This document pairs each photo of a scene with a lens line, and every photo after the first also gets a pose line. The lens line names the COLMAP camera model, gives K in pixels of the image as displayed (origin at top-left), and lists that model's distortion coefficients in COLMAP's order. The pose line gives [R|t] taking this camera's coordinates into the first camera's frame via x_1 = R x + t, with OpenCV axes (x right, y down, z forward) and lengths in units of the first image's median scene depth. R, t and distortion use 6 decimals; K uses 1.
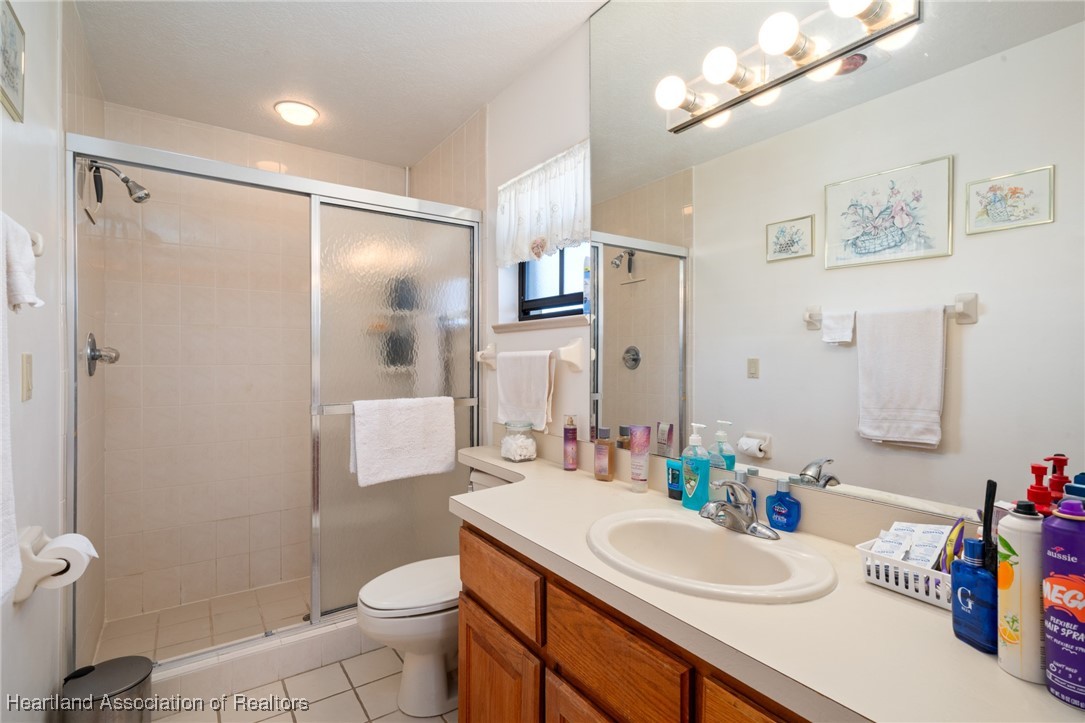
lens RADIAL K [[508.8, 0, 542.5], [0, 508.8, 361.5], [0, 0, 1]] dist [-0.000652, -0.000110]
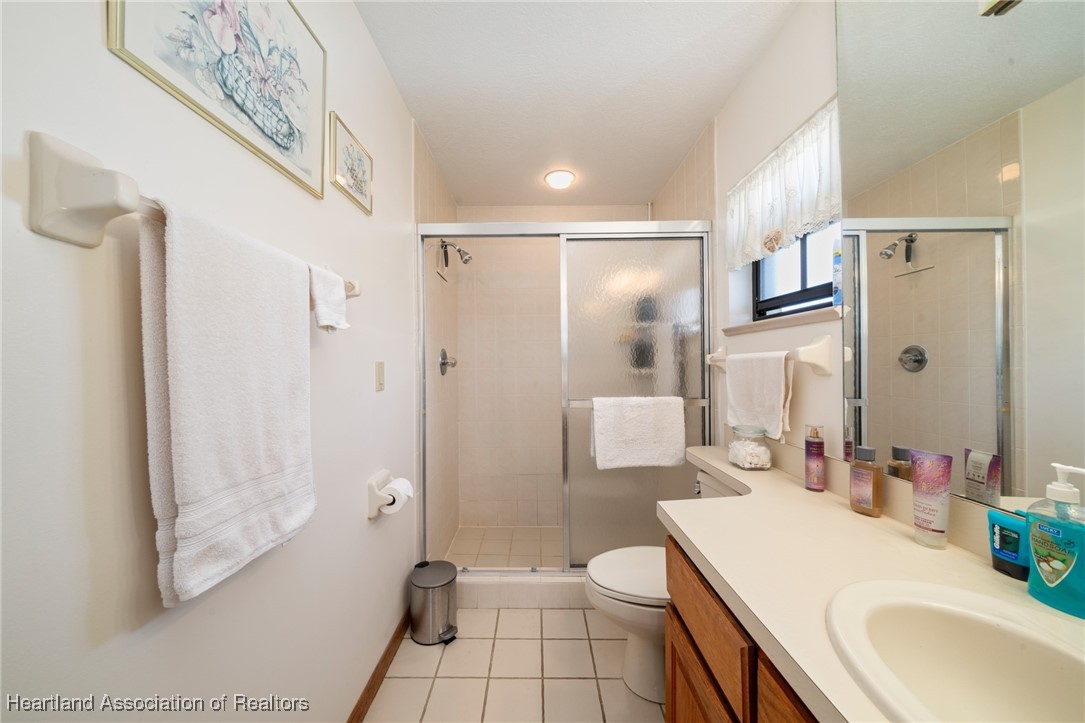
lens RADIAL K [[373.5, 0, 533.1], [0, 373.5, 363.1], [0, 0, 1]] dist [-0.009175, 0.000365]
pose [[0.810879, -0.009814, -0.585132, 0.034851], [0.006079, 0.999947, -0.008348, 0.002135], [0.585183, 0.003212, 0.810895, 0.199519]]
